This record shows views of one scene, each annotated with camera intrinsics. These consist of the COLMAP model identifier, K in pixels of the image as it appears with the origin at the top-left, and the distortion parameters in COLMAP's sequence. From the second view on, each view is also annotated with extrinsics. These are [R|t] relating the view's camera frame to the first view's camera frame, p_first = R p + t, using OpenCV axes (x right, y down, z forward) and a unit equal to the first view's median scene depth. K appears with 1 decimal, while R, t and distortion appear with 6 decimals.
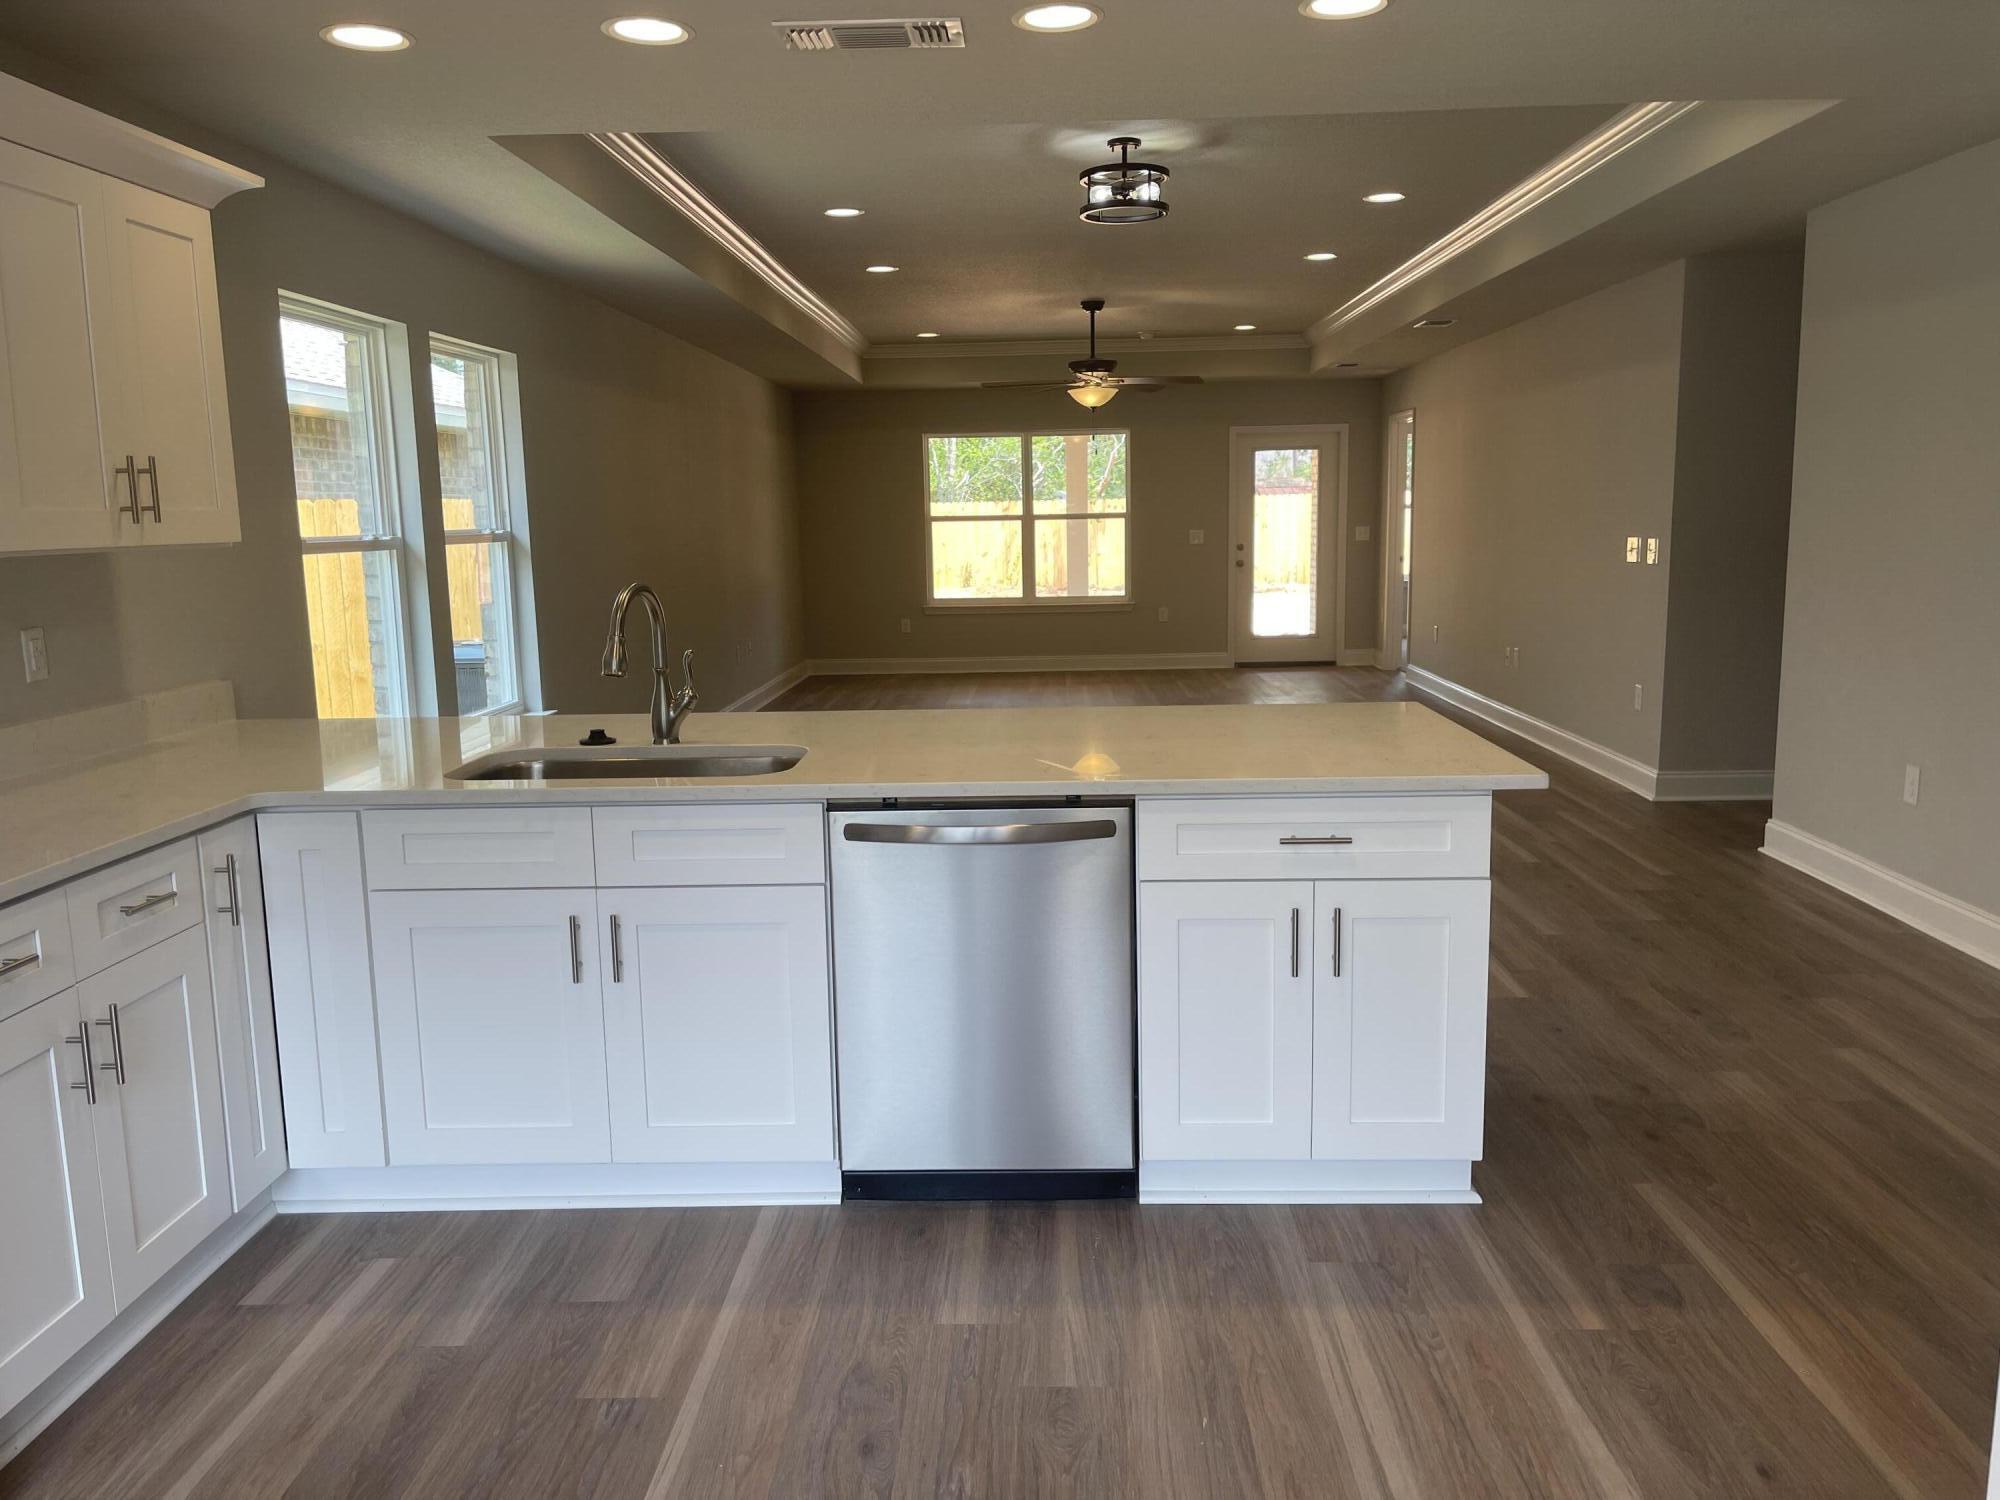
lens RADIAL K [[1531.1, 0, 1001.7], [0, 1531.1, 738.7], [0, 0, 1]] dist [0.053839, -0.005889]
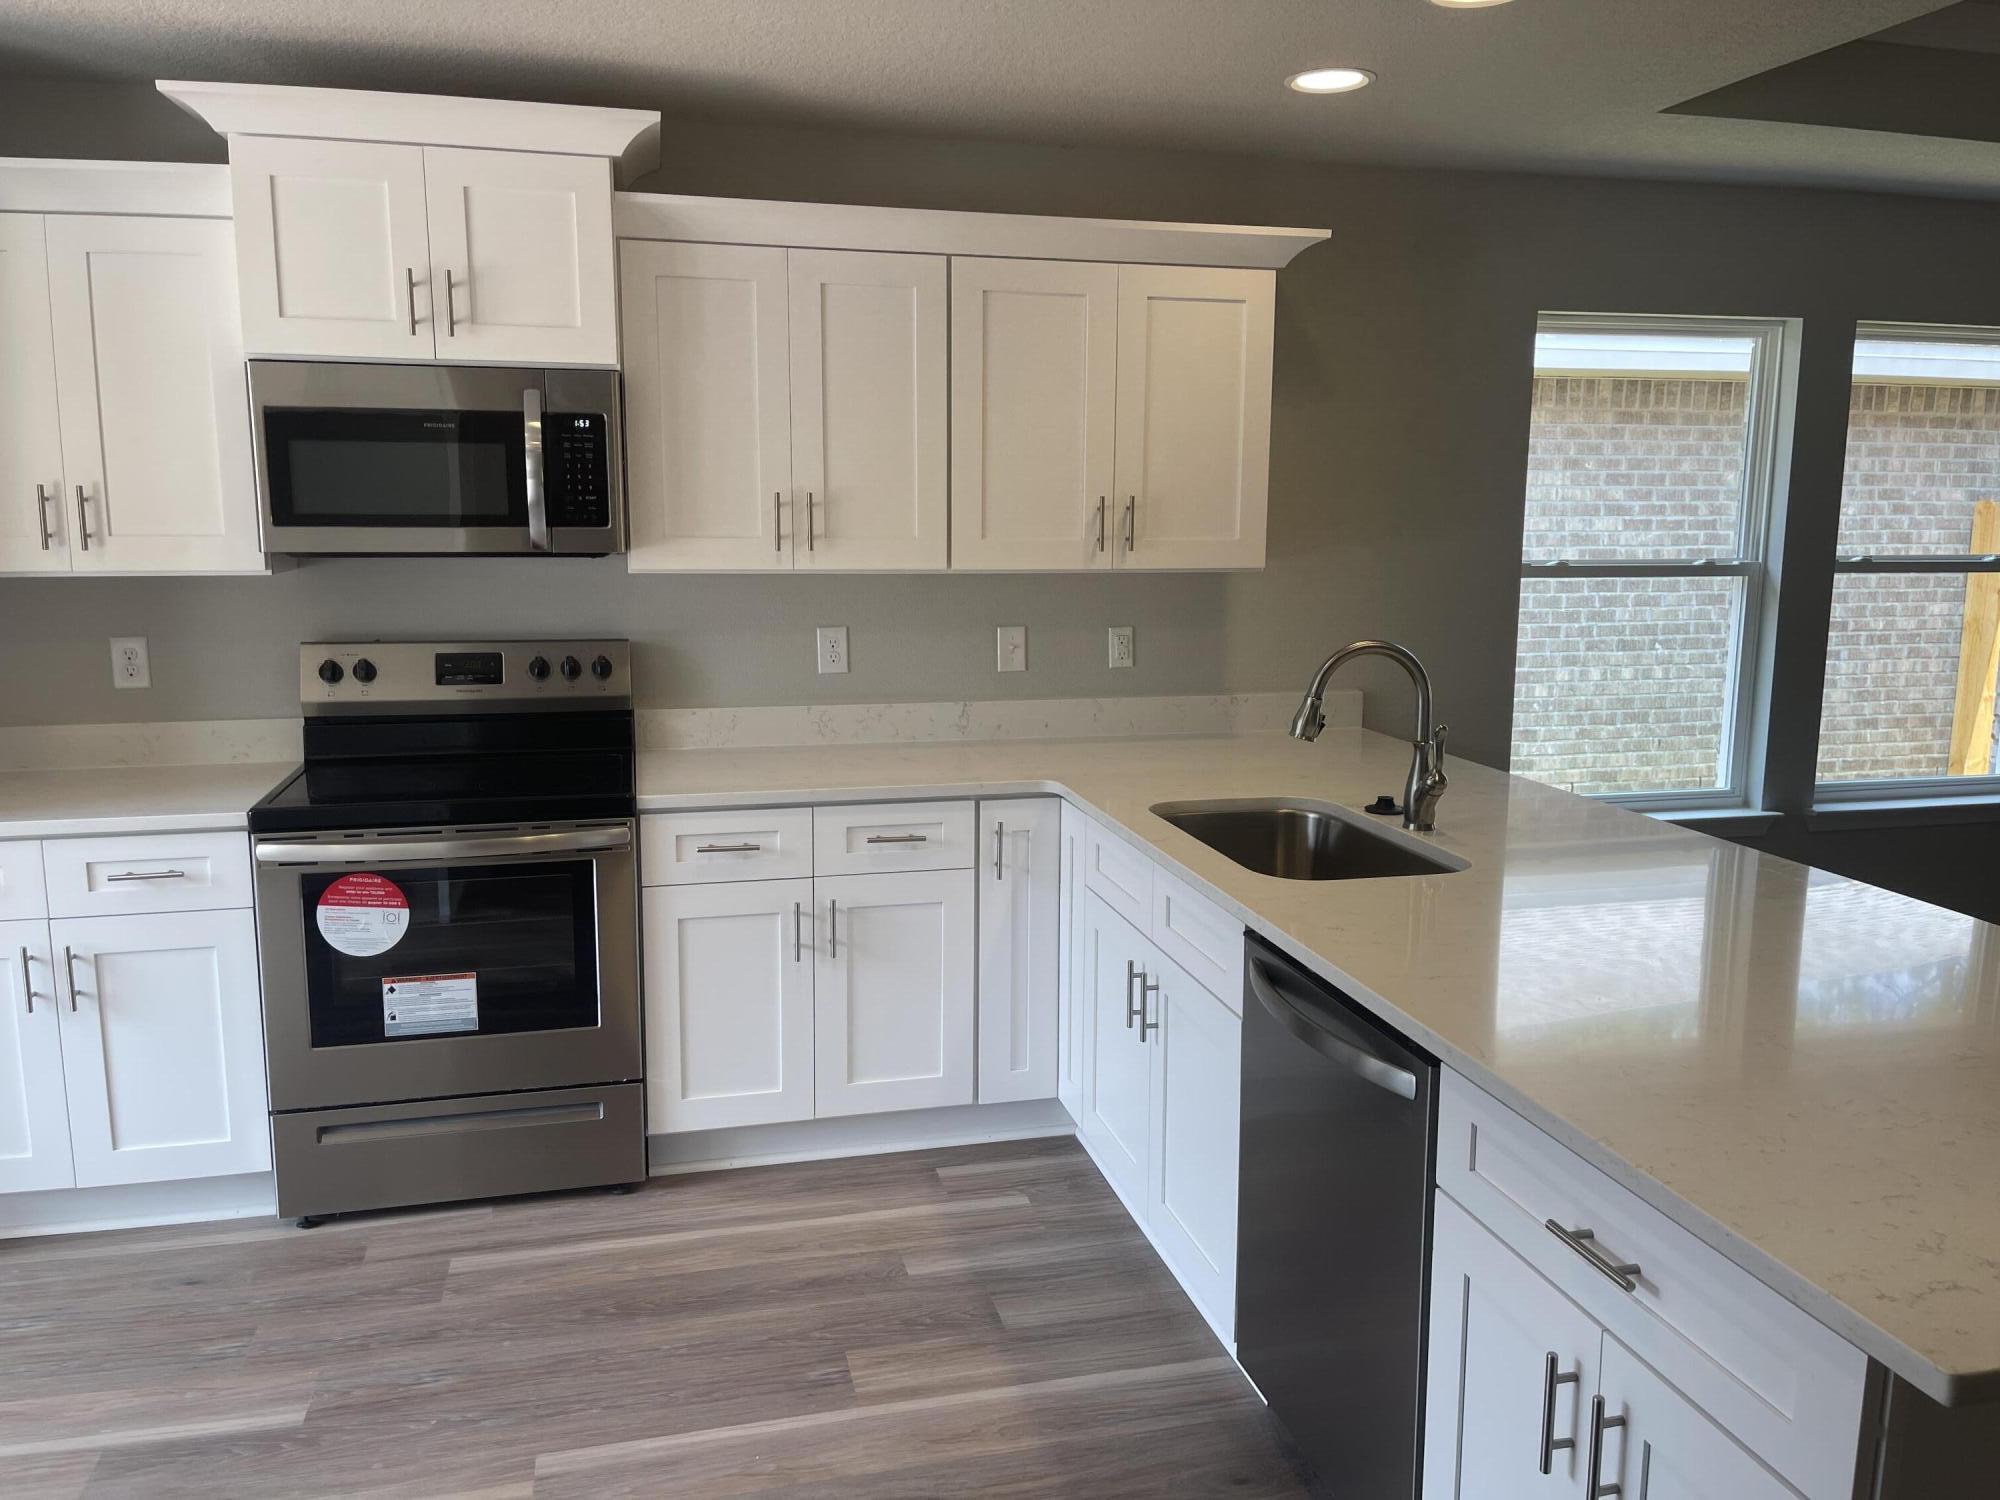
lens RADIAL K [[1531.1, 0, 1014.1], [0, 1531.1, 752.4], [0, 0, 1]] dist [0.053839, -0.005889]
pose [[0.276345, 0.179389, -0.944168, 0.652136], [-0.156185, 0.977748, 0.140056, -0.154415], [0.948282, 0.108761, 0.298214, 0.652744]]
